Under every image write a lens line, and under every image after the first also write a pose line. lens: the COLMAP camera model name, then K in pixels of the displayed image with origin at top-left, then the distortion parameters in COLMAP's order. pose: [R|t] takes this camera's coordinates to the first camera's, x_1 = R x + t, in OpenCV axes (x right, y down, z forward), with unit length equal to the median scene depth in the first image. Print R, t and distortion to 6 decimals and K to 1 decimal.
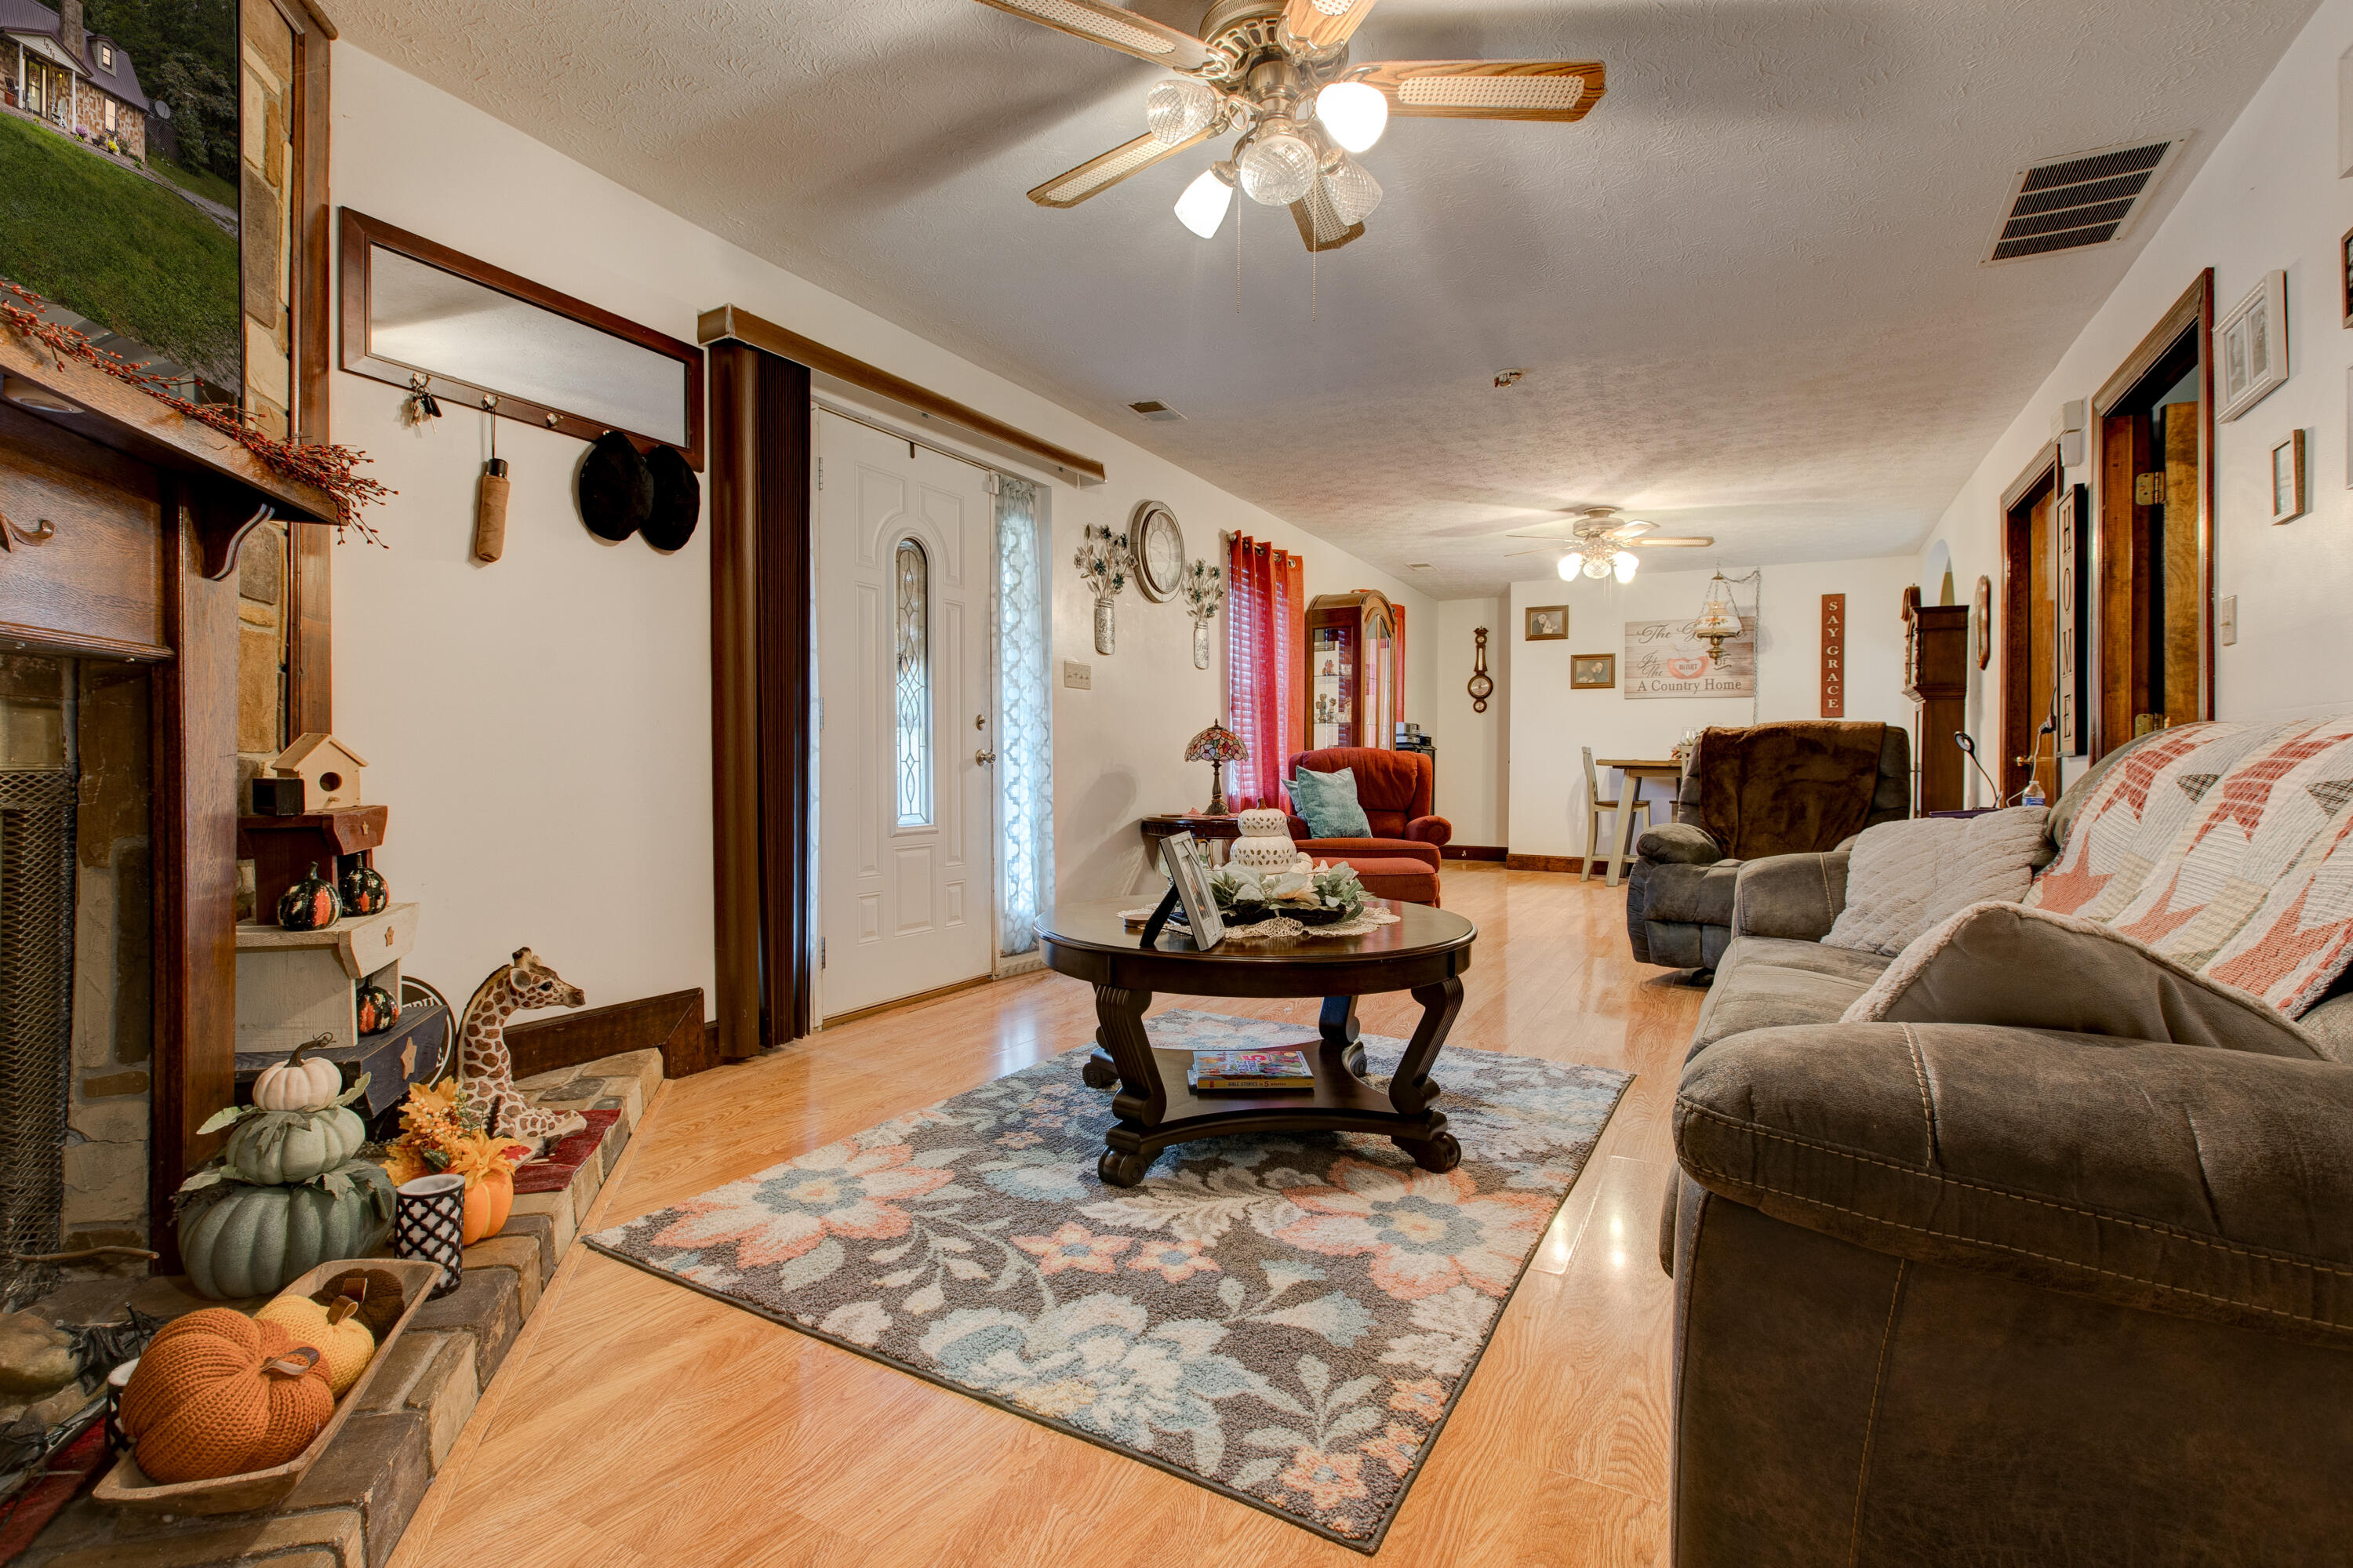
lens RADIAL K [[1080.2, 0, 1176.5], [0, 1080.2, 784.0], [0, 0, 1]] dist [-0.000794, 0.000023]
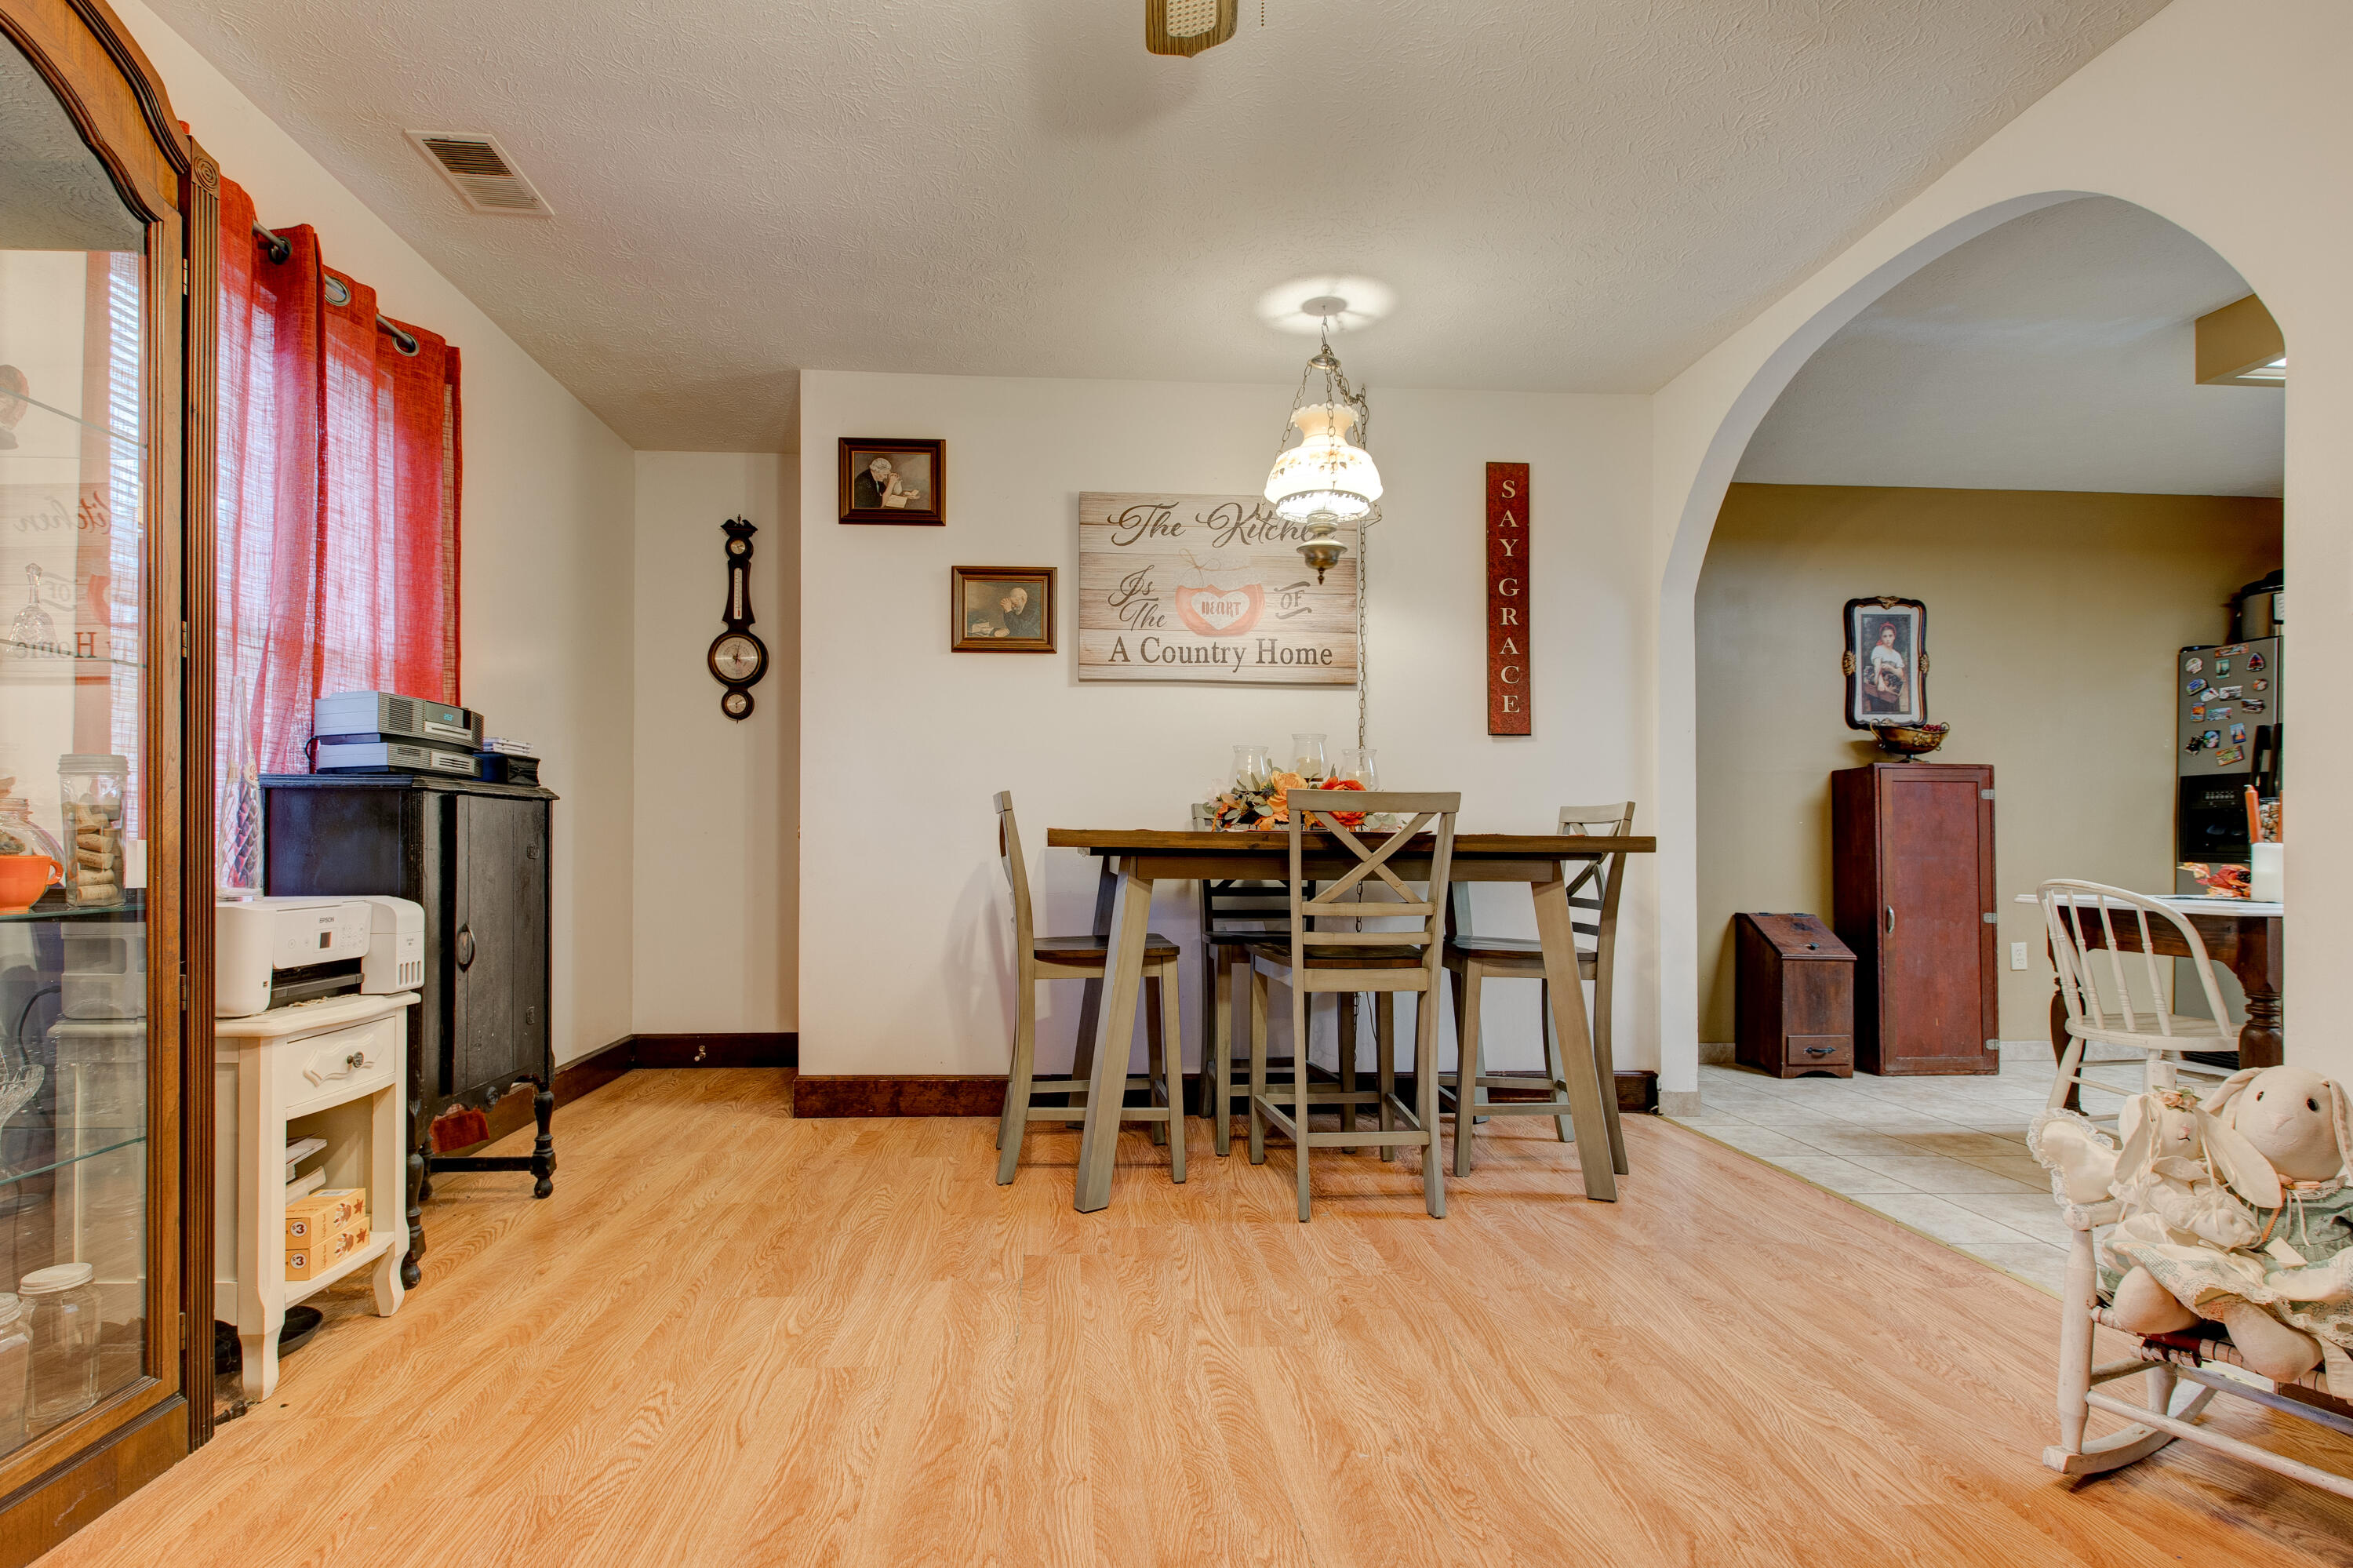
lens RADIAL K [[1102.7, 0, 1169.6], [0, 1102.7, 821.7], [0, 0, 1]] dist [-0.001140, -0.000024]
pose [[0.833876, 0.002804, 0.551945, 0.209089], [0.015643, 0.999465, -0.028711, -0.012385], [-0.551730, 0.032576, 0.833386, 0.622879]]
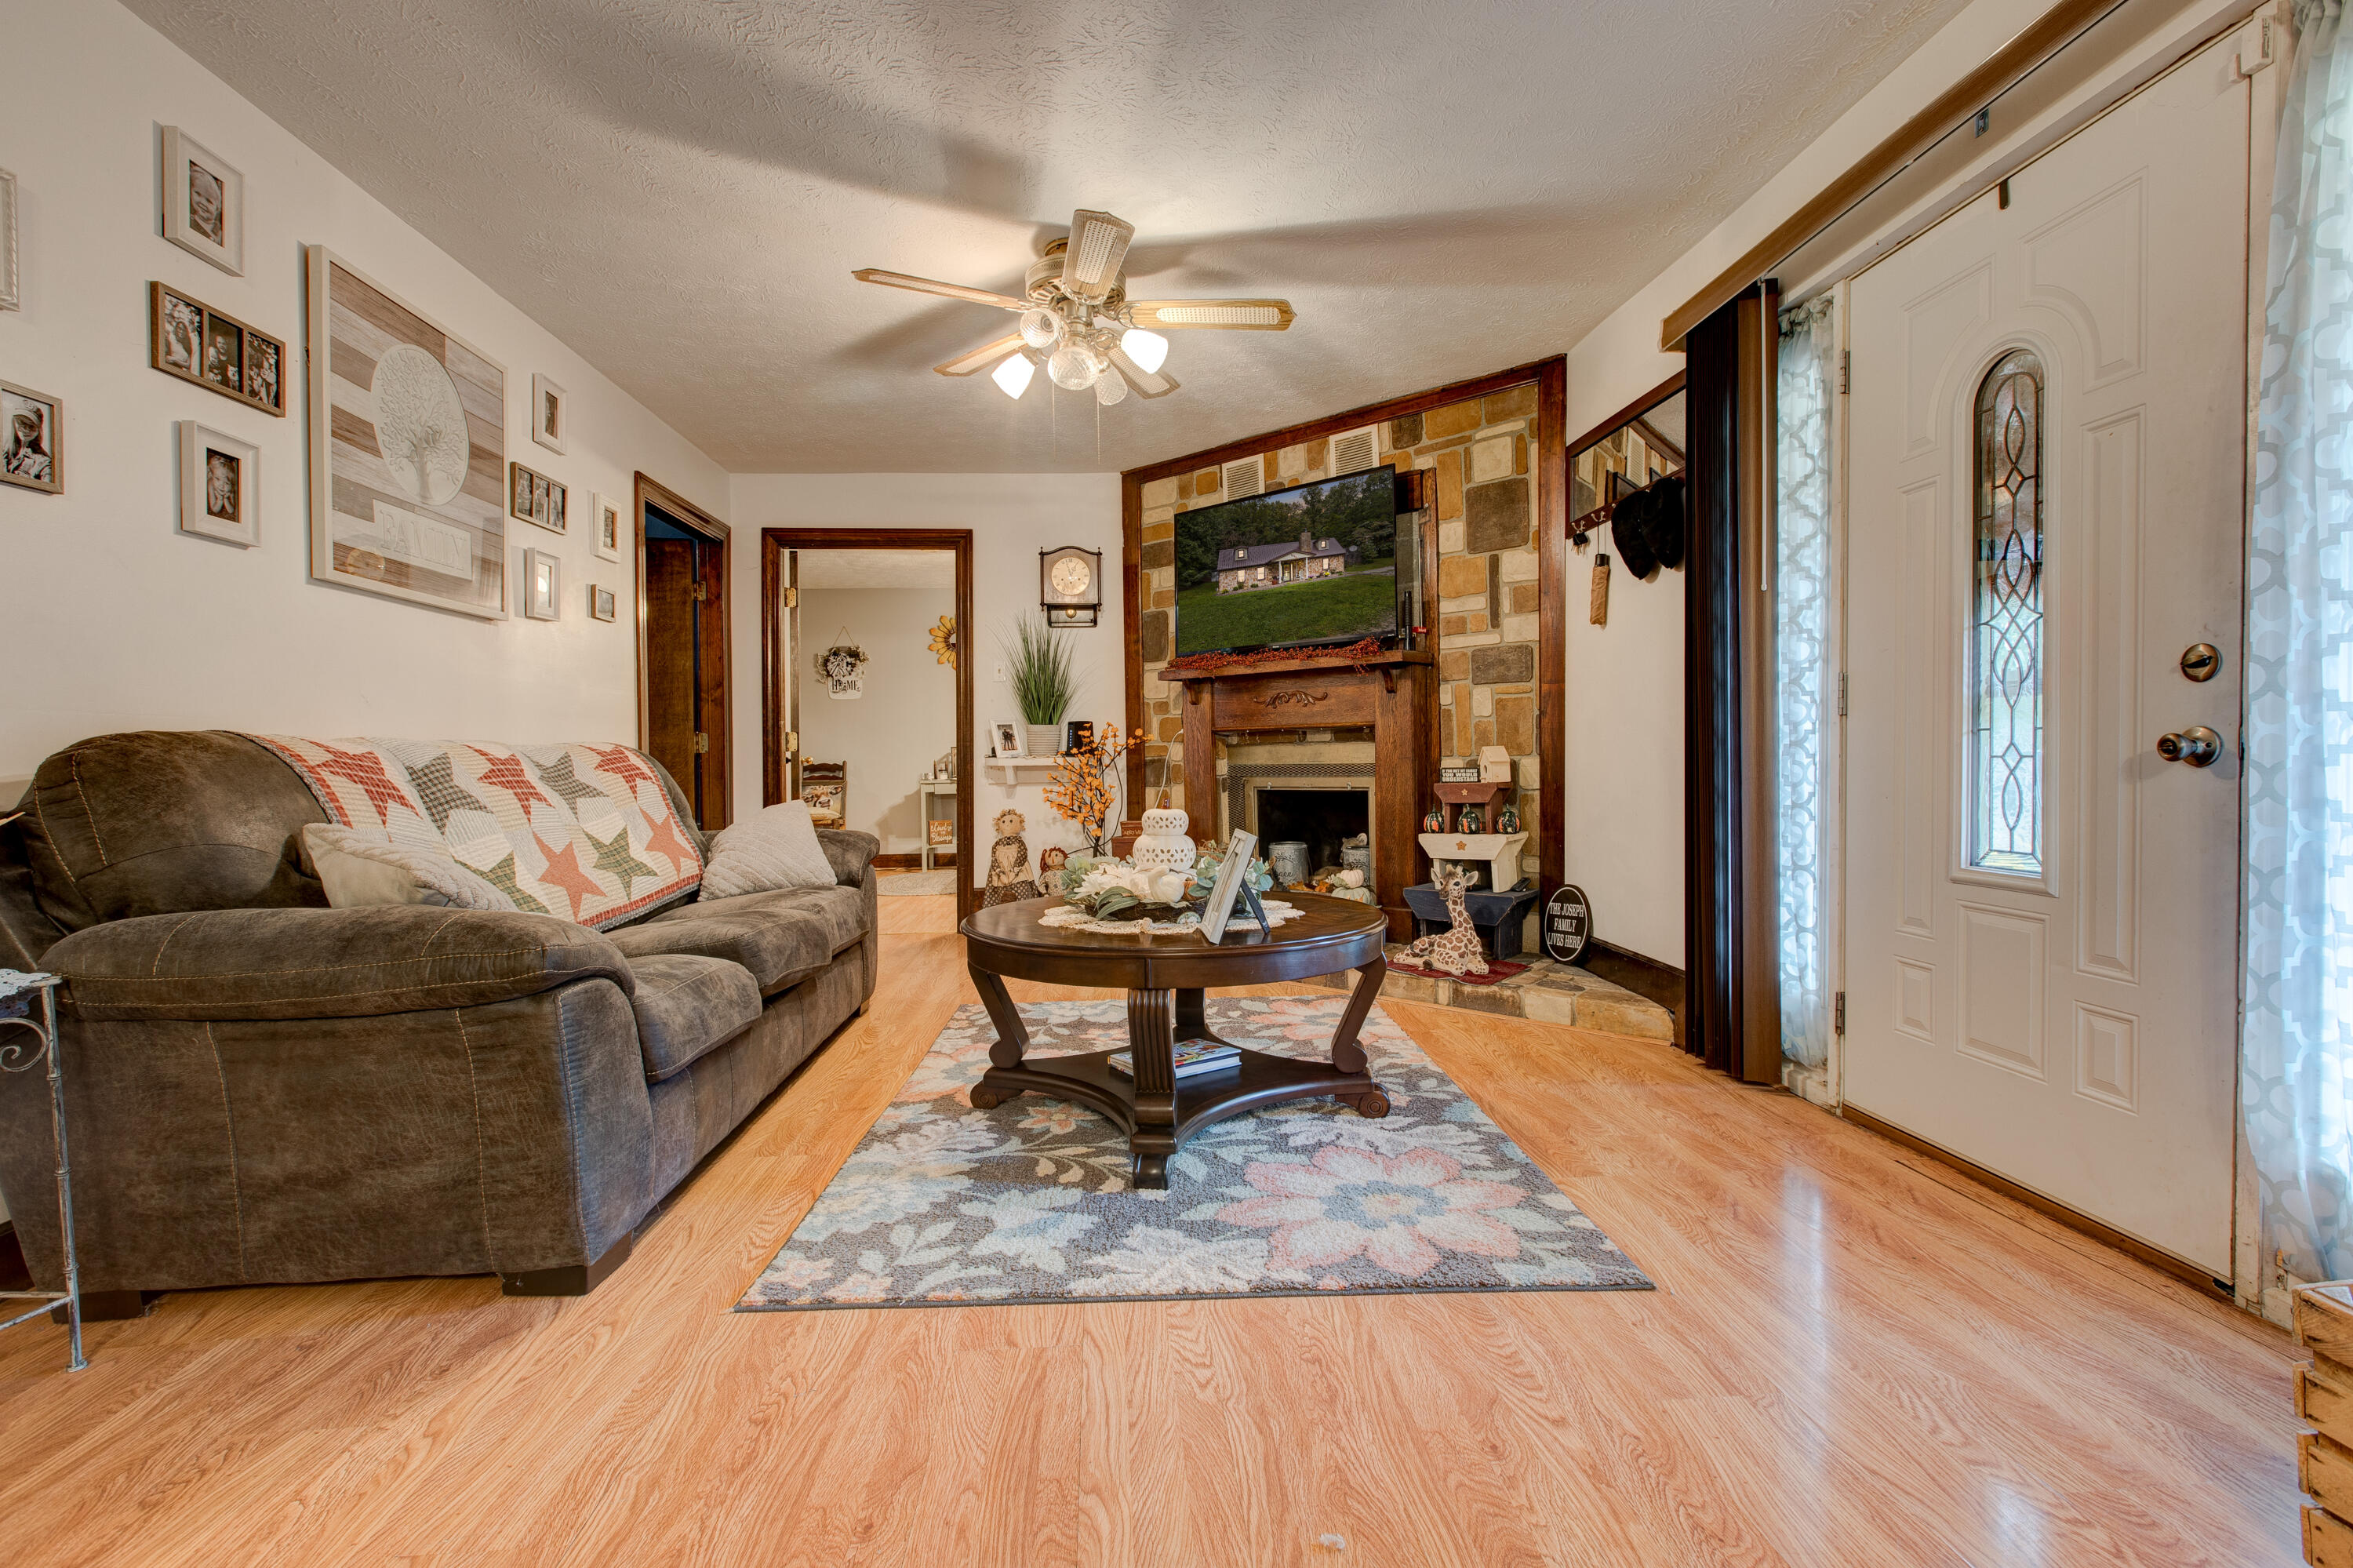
lens RADIAL K [[1080.2, 0, 1176.5], [0, 1080.2, 784.0], [0, 0, 1]] dist [-0.000794, 0.000023]
pose [[-0.847280, 0.015454, -0.530921, 0.558090], [-0.007959, 0.999095, 0.041784, -0.036566], [0.531087, 0.039628, -0.846390, 1.694739]]
